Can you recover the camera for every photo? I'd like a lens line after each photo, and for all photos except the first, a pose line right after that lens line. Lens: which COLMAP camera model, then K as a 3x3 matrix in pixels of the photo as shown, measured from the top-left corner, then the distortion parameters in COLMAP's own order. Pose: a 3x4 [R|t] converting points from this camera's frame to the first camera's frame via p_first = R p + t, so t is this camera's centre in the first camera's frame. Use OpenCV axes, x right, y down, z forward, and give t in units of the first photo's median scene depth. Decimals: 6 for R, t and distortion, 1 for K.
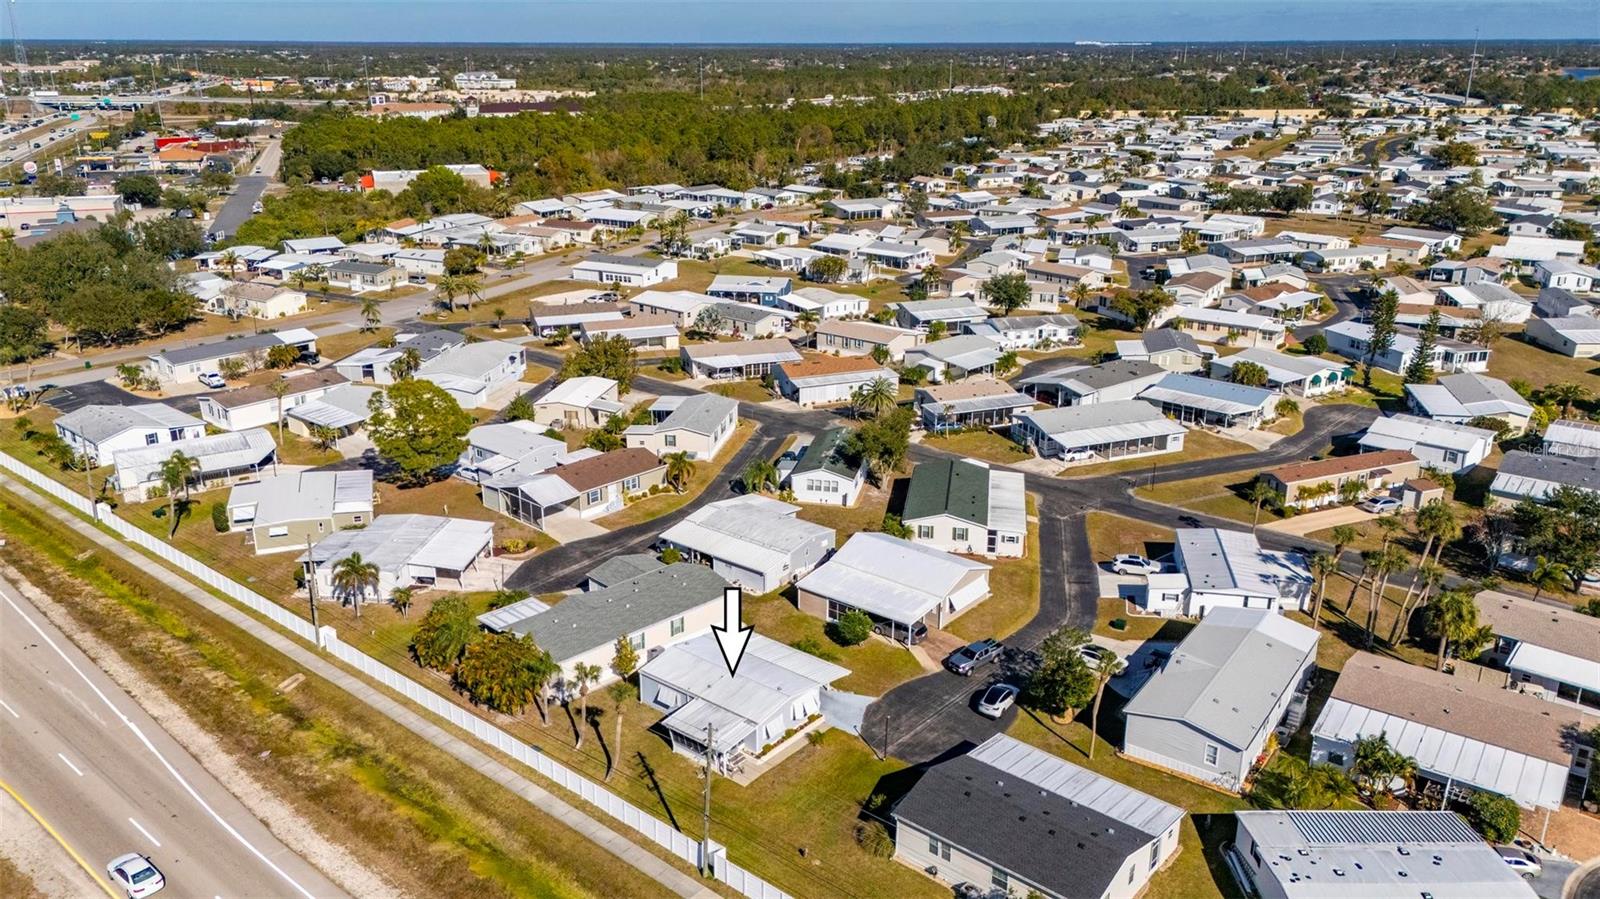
lens RADIAL K [[1185.6, 0, 796.7], [0, 1185.6, 444.7], [0, 0, 1]] dist [0.056915, -0.051426]
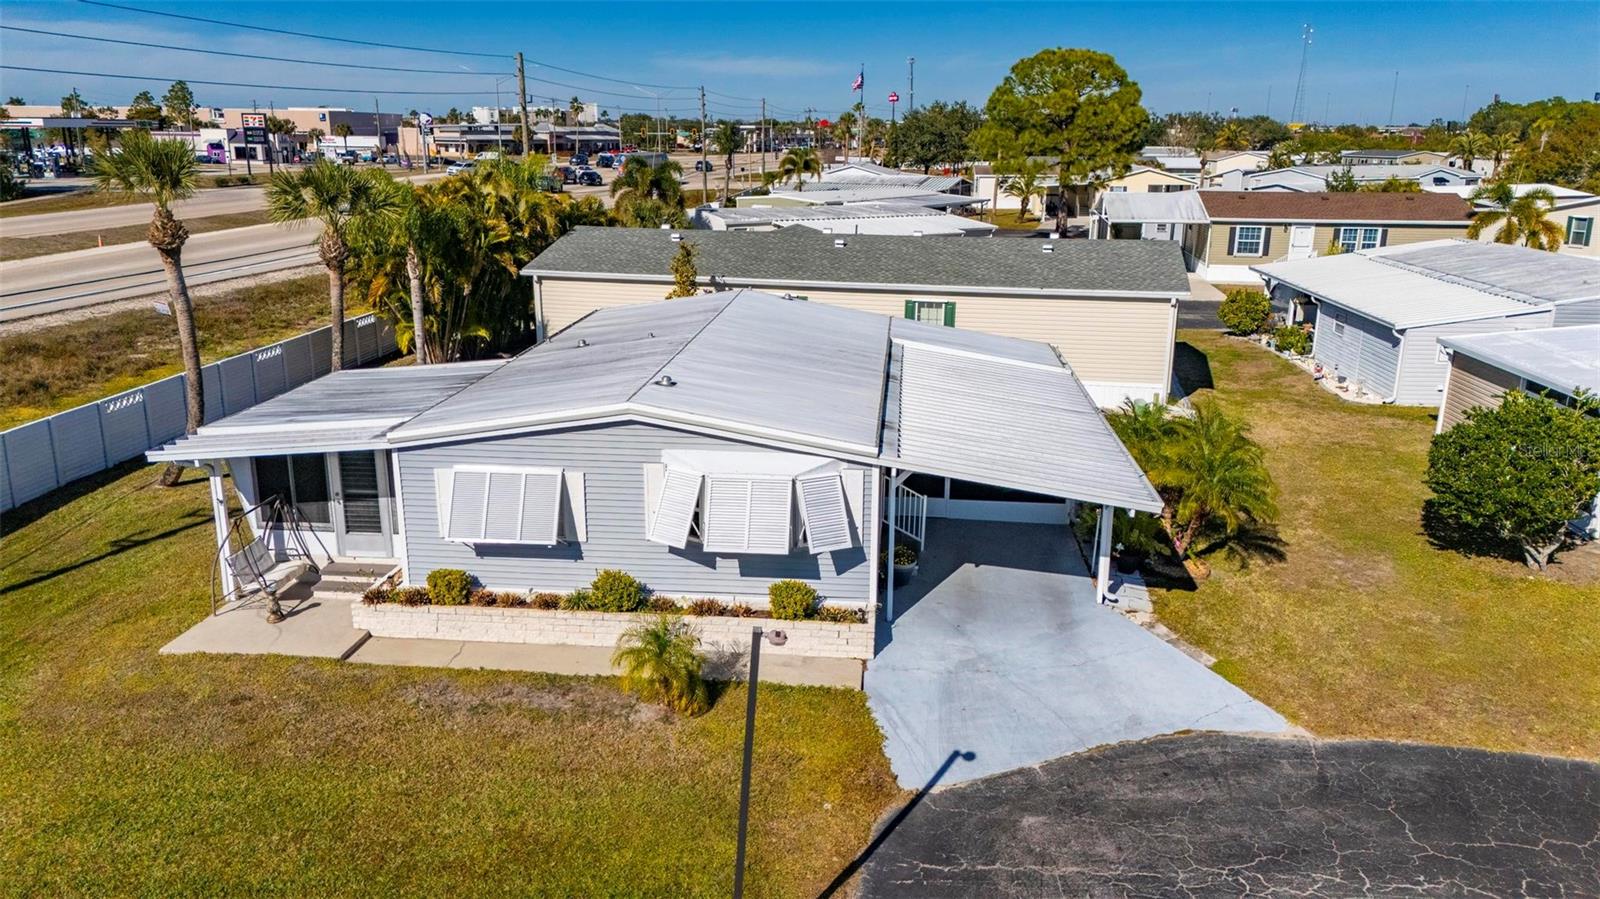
lens RADIAL K [[1170.9, 0, 797.1], [0, 1170.9, 442.2], [0, 0, 1]] dist [0.059685, -0.045188]
pose [[0.557557, 0.219153, -0.800689, 0.084486], [-0.272097, 0.959486, 0.073143, 0.099517], [0.784279, 0.177084, 0.594599, 0.461100]]
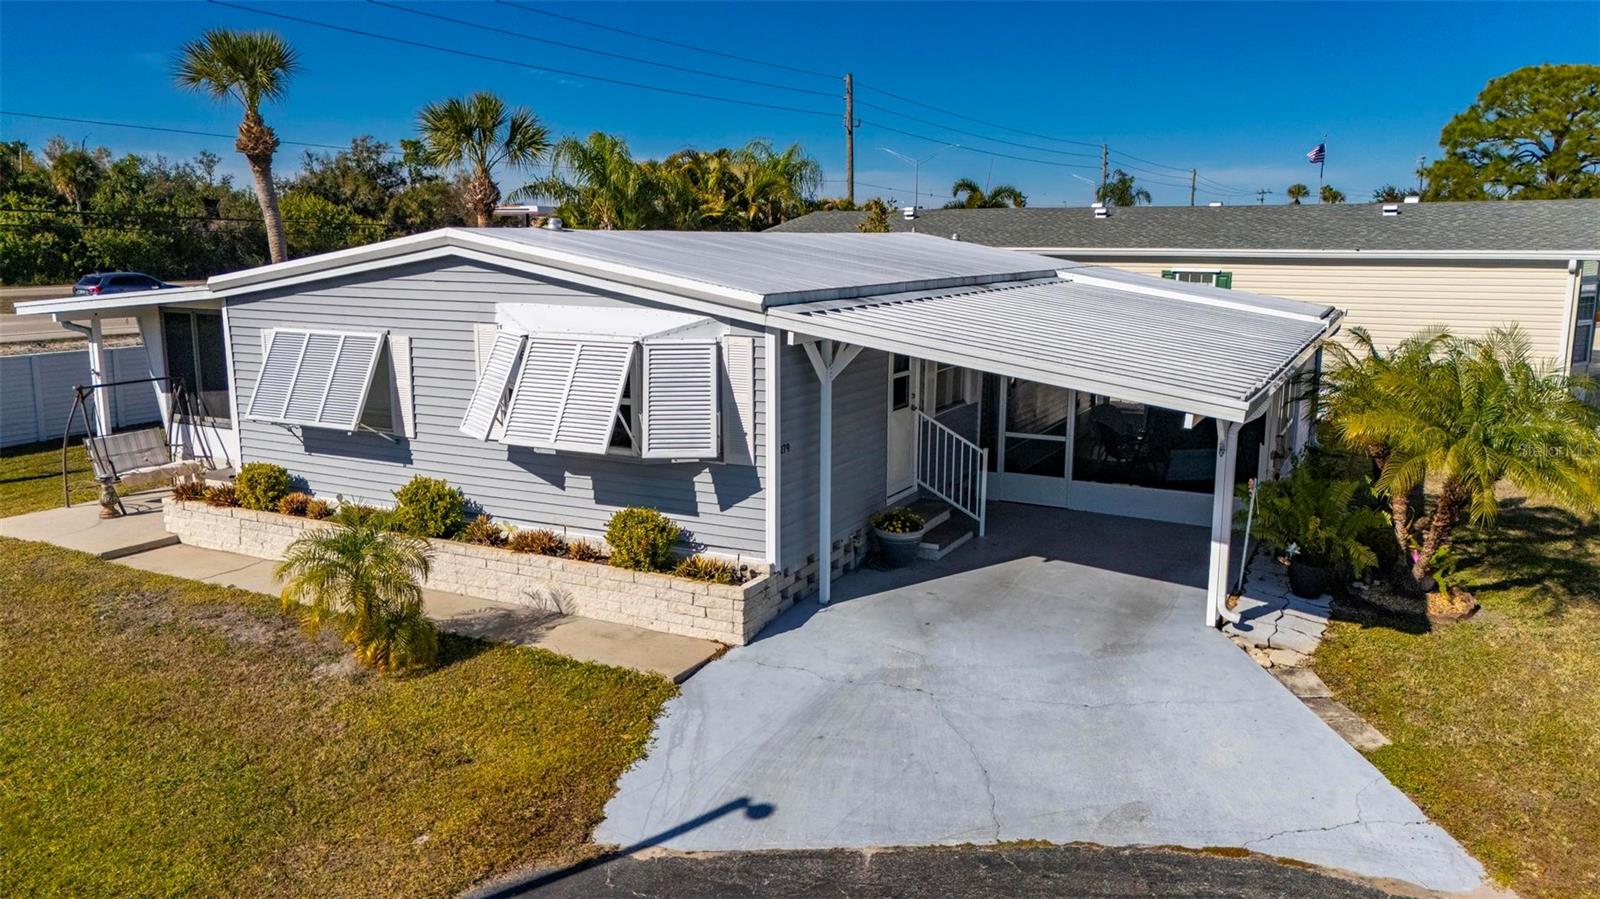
lens RADIAL K [[1170.9, 0, 797.1], [0, 1170.9, 442.2], [0, 0, 1]] dist [0.059685, -0.045188]
pose [[0.204822, 0.170135, -0.963900, 0.069849], [-0.315529, 0.943683, 0.099519, 0.105763], [0.926547, 0.283754, 0.246969, 0.512811]]
